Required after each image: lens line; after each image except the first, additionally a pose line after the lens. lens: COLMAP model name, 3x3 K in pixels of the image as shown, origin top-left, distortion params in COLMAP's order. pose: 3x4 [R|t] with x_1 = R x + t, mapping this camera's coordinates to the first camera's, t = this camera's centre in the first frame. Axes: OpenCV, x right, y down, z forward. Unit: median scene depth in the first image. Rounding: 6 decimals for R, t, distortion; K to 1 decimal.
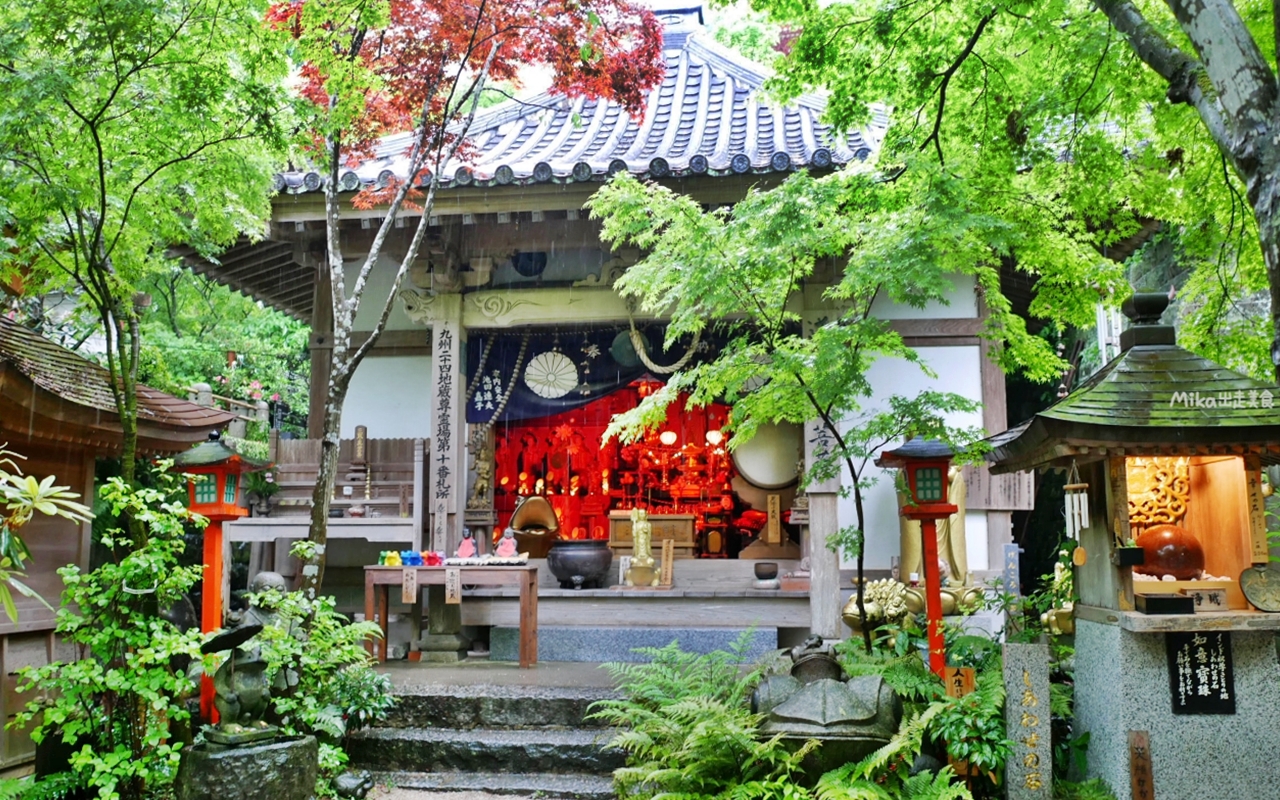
lens RADIAL K [[1131.0, 0, 640.0], [0, 1131.0, 400.0], [0, 0, 1]] dist [-0.023133, 0.011495]
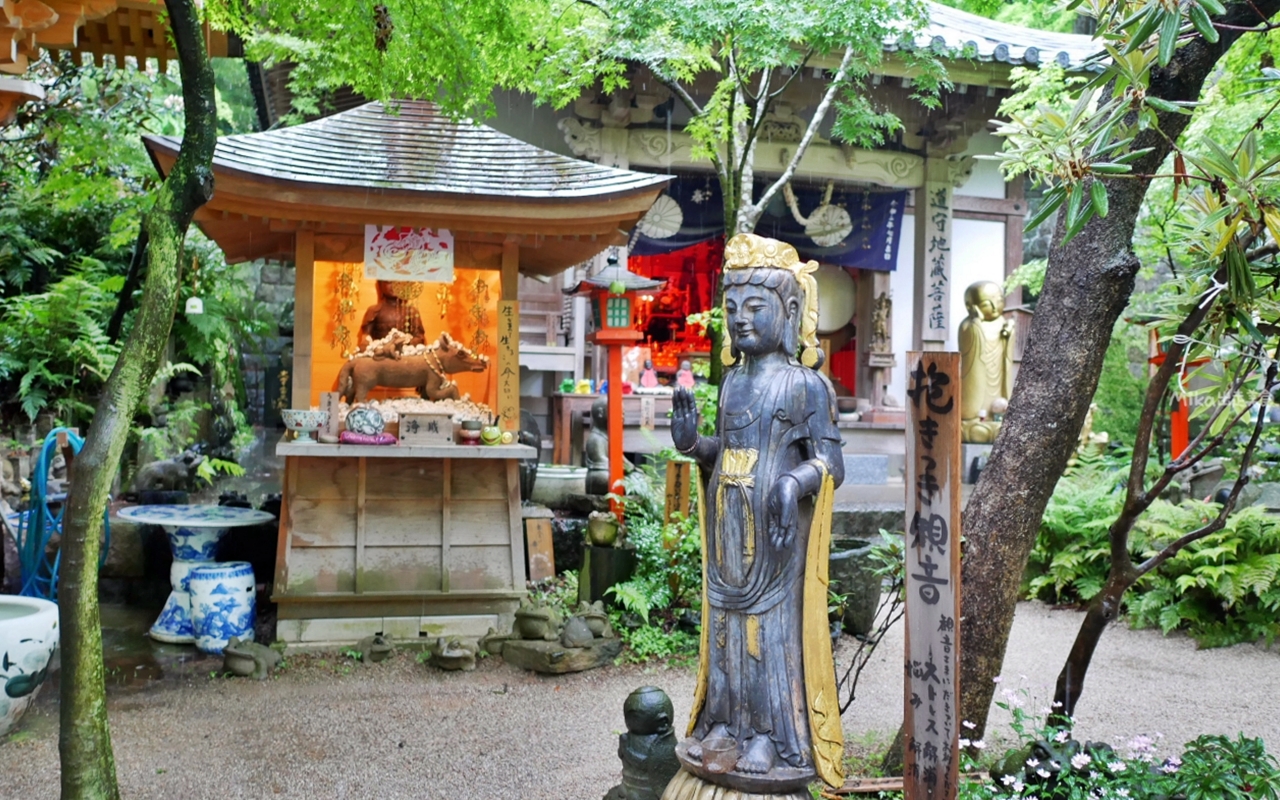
lens RADIAL K [[1131.0, 0, 640.0], [0, 1131.0, 400.0], [0, 0, 1]] dist [-0.023133, 0.011495]
pose [[0.908387, 0.022340, 0.417534, -0.596119], [-0.079990, 0.989413, 0.121090, 0.024007], [-0.410409, -0.143395, 0.900557, 0.051664]]
